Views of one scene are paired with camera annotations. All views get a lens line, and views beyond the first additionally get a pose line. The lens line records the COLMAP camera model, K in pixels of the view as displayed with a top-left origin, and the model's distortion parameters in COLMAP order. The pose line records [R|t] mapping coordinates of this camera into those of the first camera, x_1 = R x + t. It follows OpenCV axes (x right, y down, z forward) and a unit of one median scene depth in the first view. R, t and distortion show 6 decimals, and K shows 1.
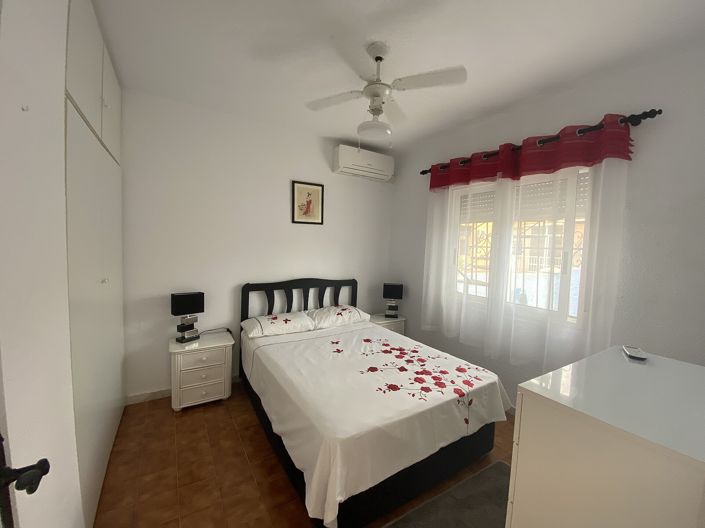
lens RADIAL K [[287.8, 0, 354.8], [0, 287.8, 261.8], [0, 0, 1]] dist [0.007621, -0.011817]
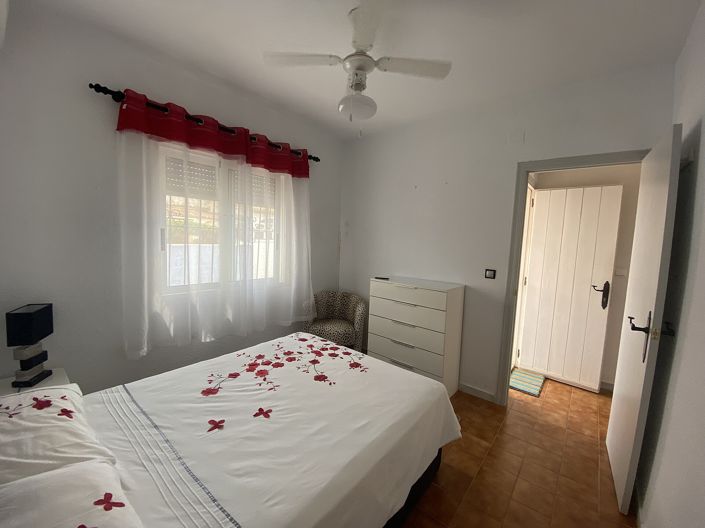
lens RADIAL K [[287.8, 0, 349.7], [0, 287.8, 260.2], [0, 0, 1]] dist [0.007621, -0.011817]
pose [[-0.310130, -0.129995, 0.941765, -0.585247], [-0.003589, 0.990760, 0.135576, -0.079543], [-0.950688, 0.038666, -0.307731, 0.921488]]
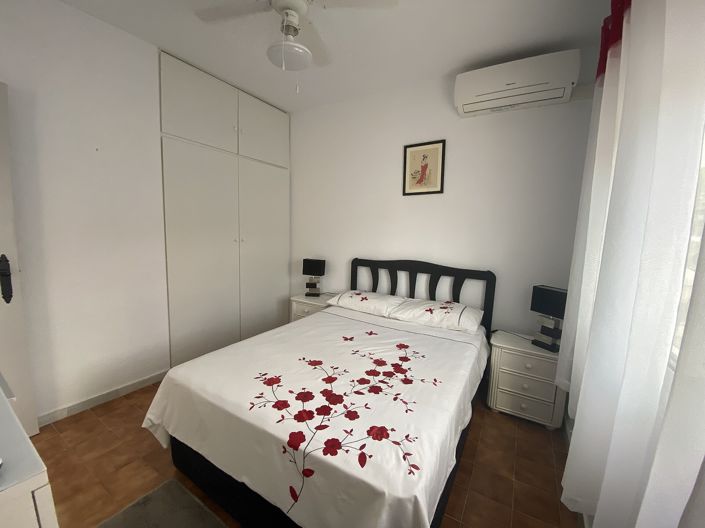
lens RADIAL K [[287.8, 0, 343.2], [0, 287.8, 263.5], [0, 0, 1]] dist [0.007621, -0.011817]
pose [[0.442438, 0.095936, -0.891653, 0.614209], [-0.074043, 0.994775, 0.070292, 0.029558], [0.893737, 0.034921, 0.447230, 0.552785]]
